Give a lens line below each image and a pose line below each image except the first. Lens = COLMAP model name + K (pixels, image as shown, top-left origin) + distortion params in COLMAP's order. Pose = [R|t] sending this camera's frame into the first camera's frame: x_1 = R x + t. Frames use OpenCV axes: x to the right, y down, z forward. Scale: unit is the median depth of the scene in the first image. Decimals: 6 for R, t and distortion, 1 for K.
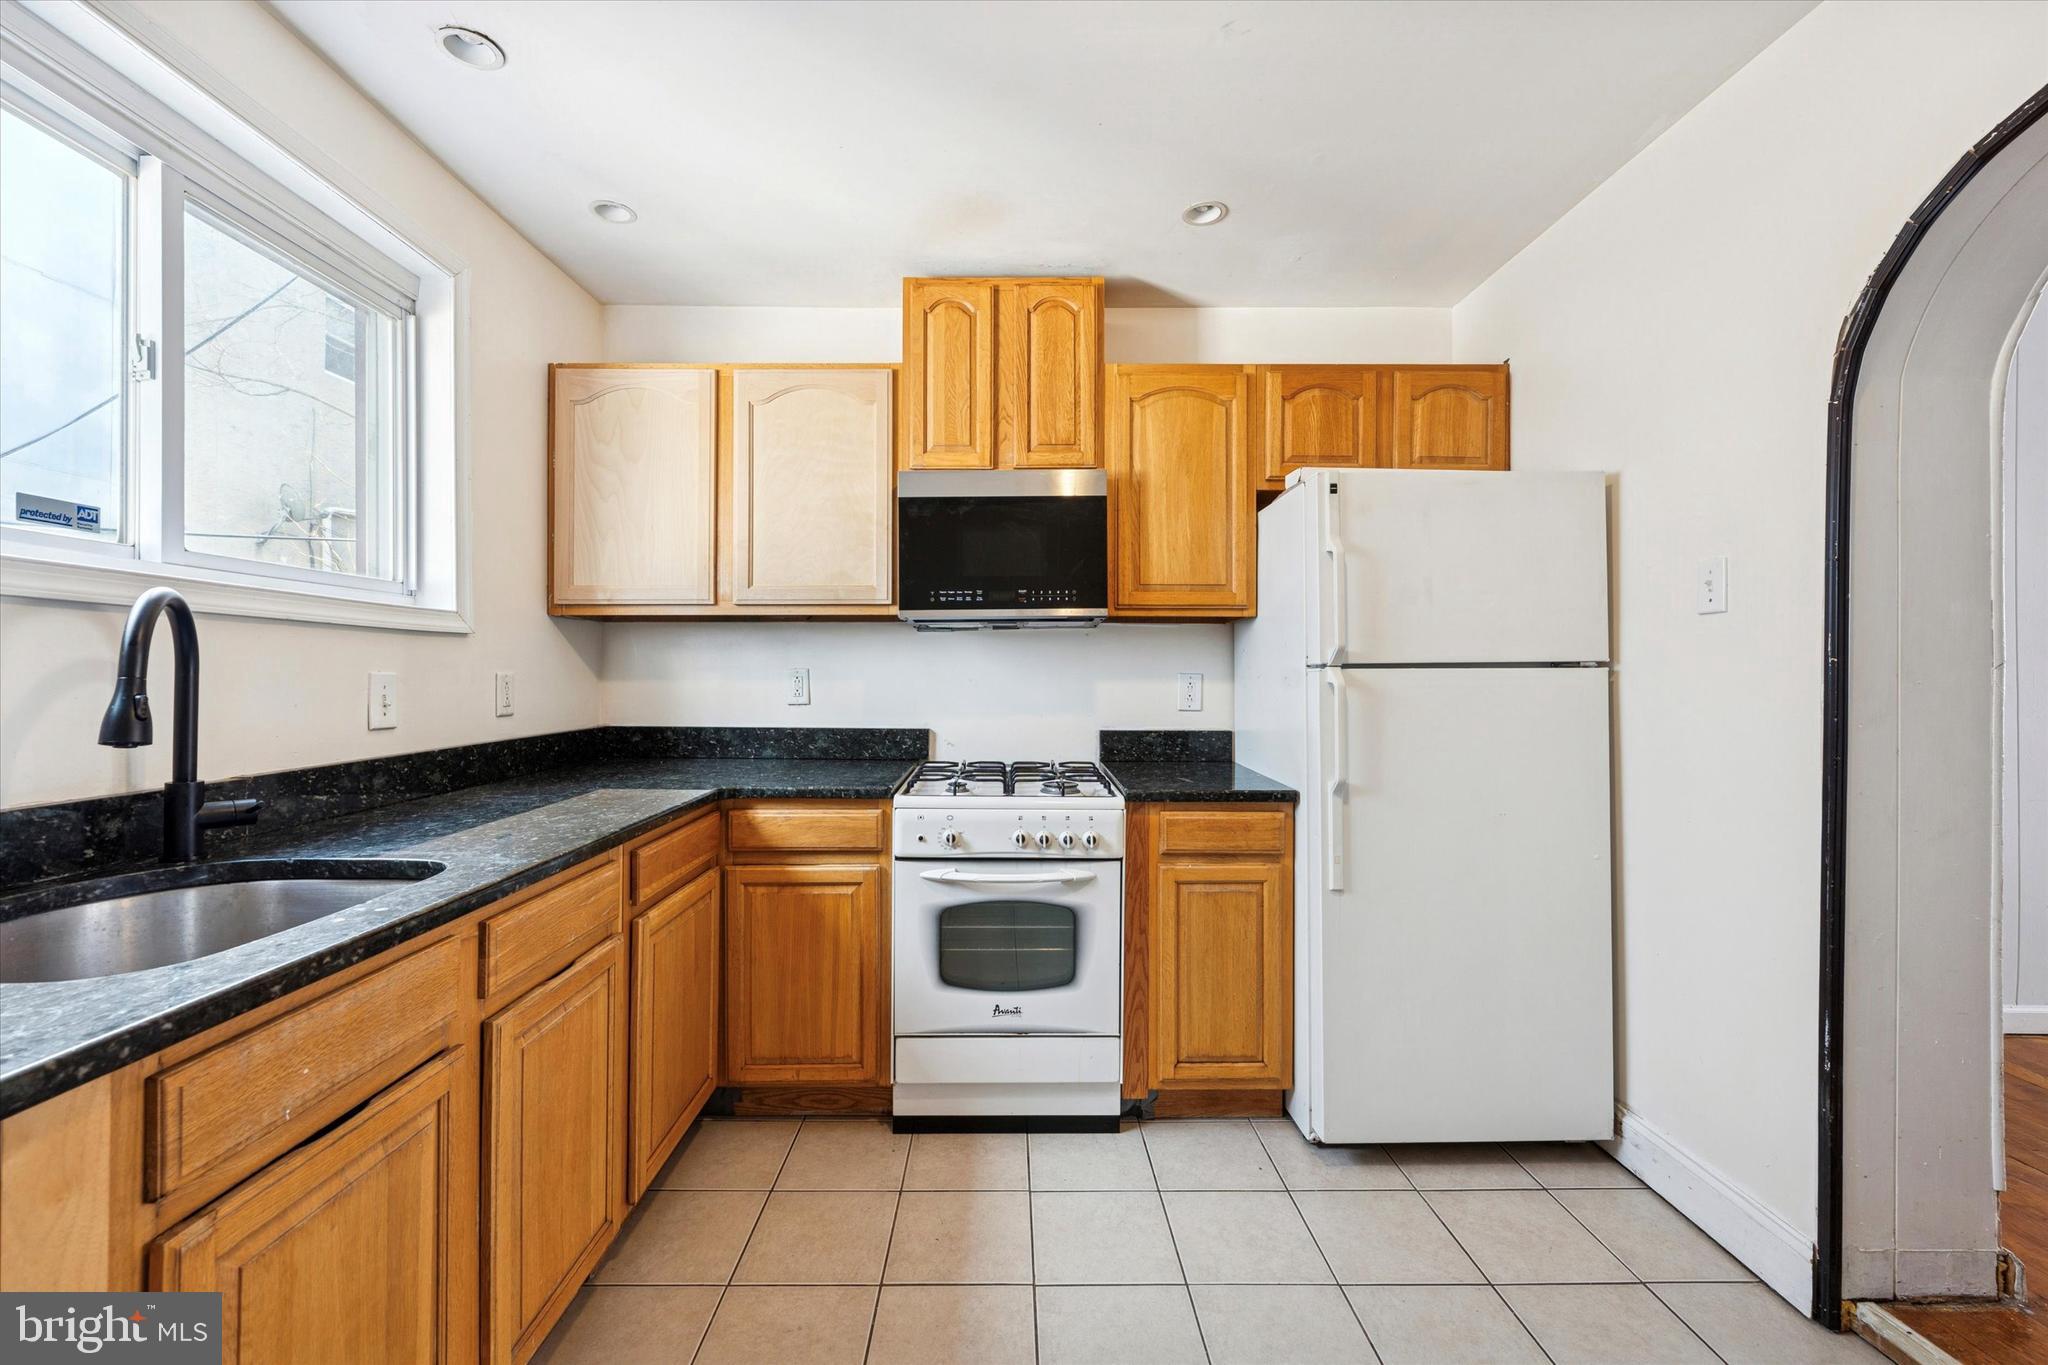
lens RADIAL K [[841.7, 0, 1014.5], [0, 841.7, 677.0], [0, 0, 1]] dist [-0.000612, -0.000670]
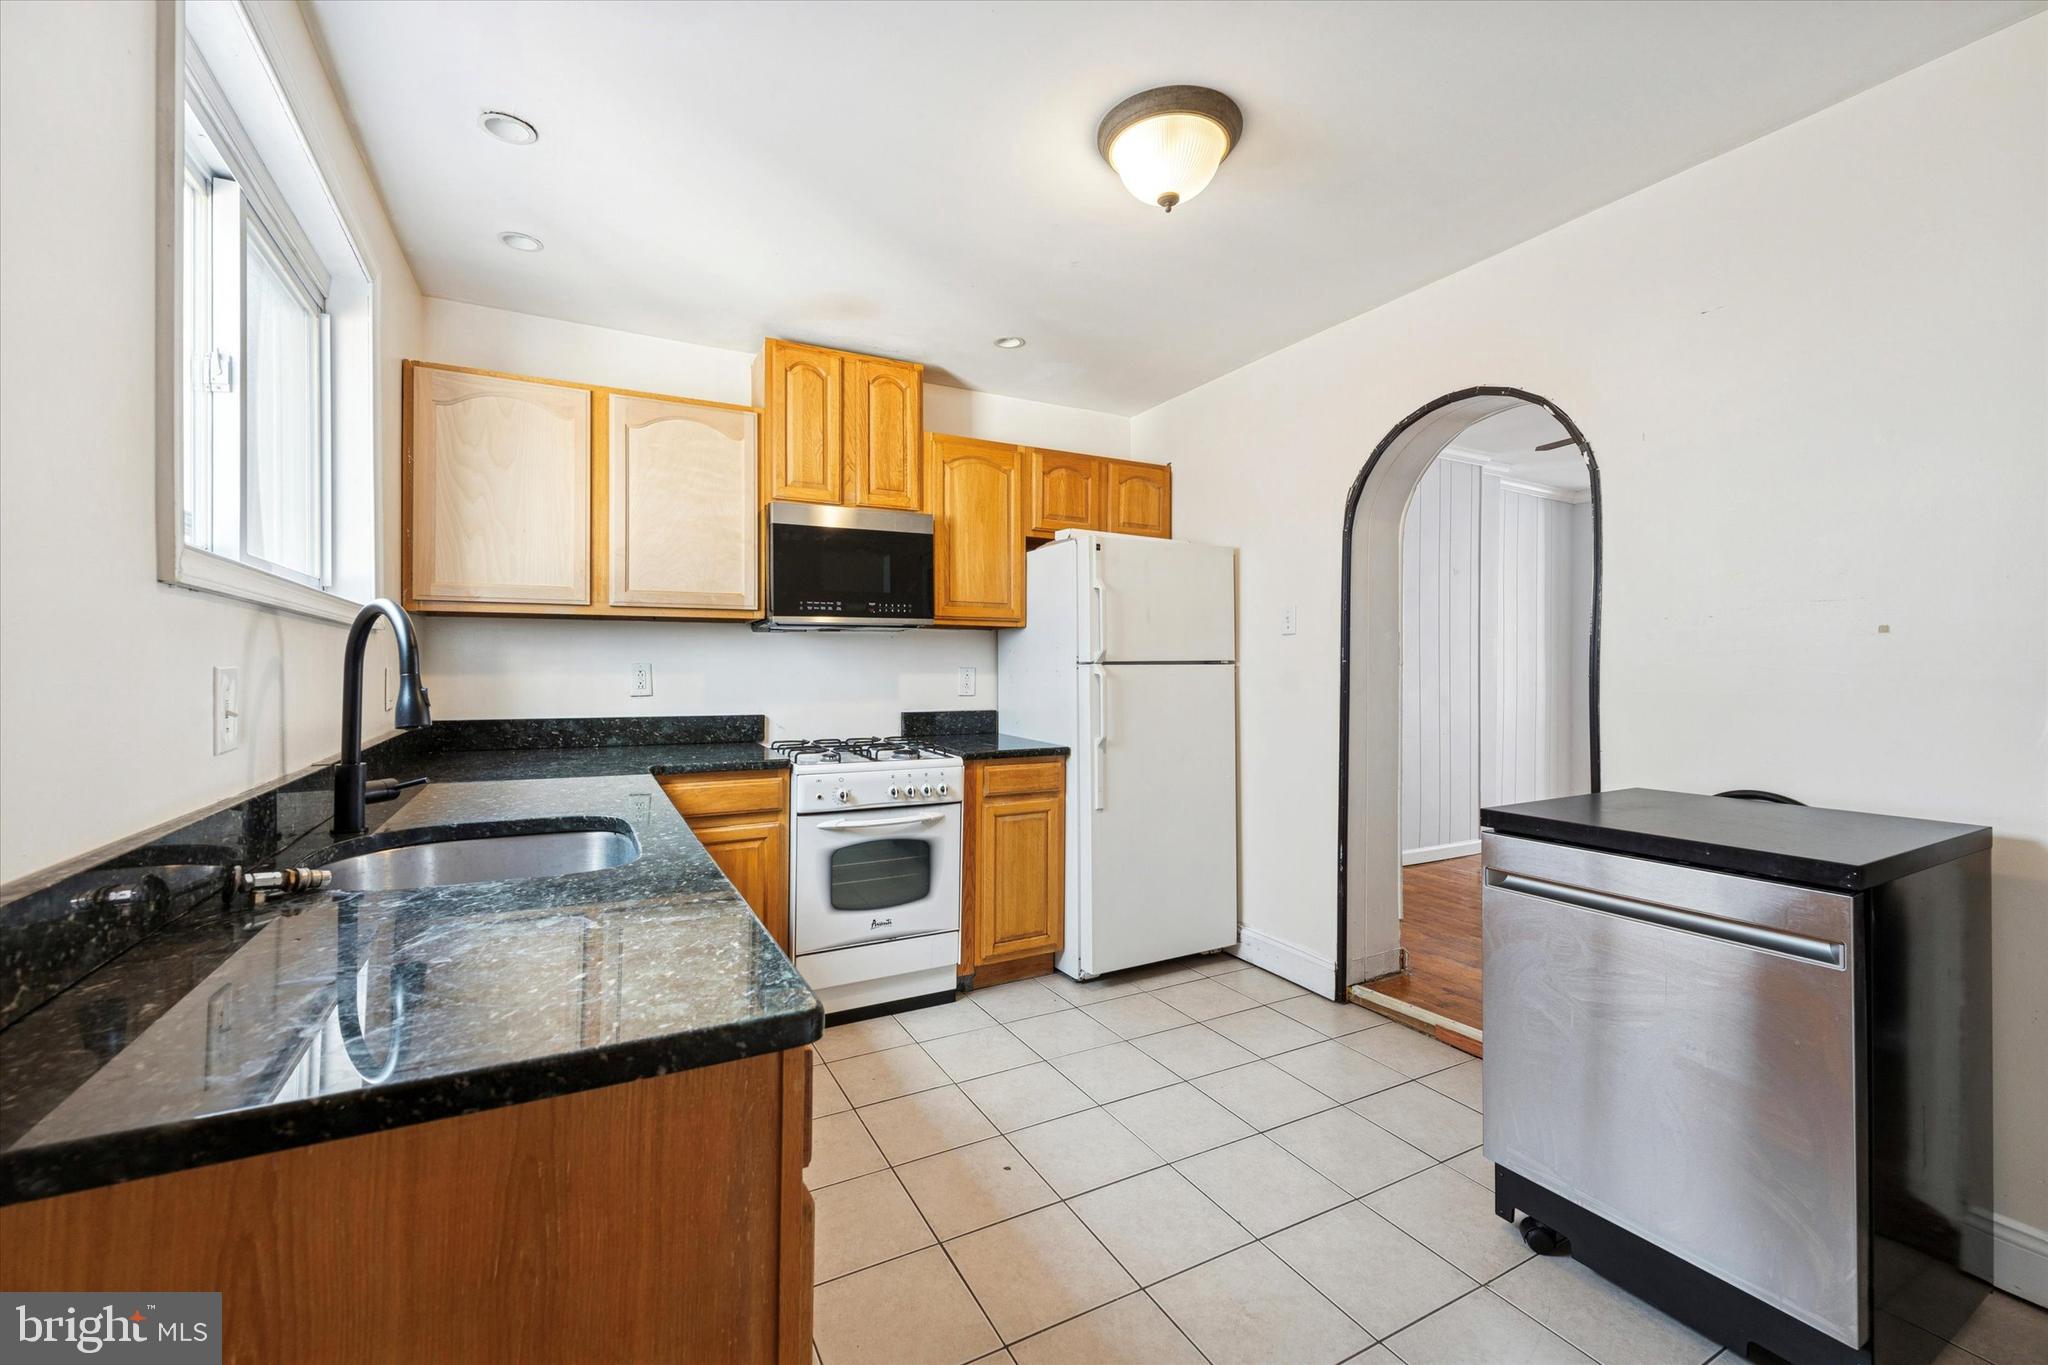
lens RADIAL K [[841.7, 0, 1029.7], [0, 841.7, 677.2], [0, 0, 1]] dist [-0.000612, -0.000670]
pose [[0.882017, -0.006091, 0.471178, -0.413727], [0.001325, 0.999945, 0.010447, -0.003376], [-0.471216, -0.008590, 0.881976, -0.266985]]
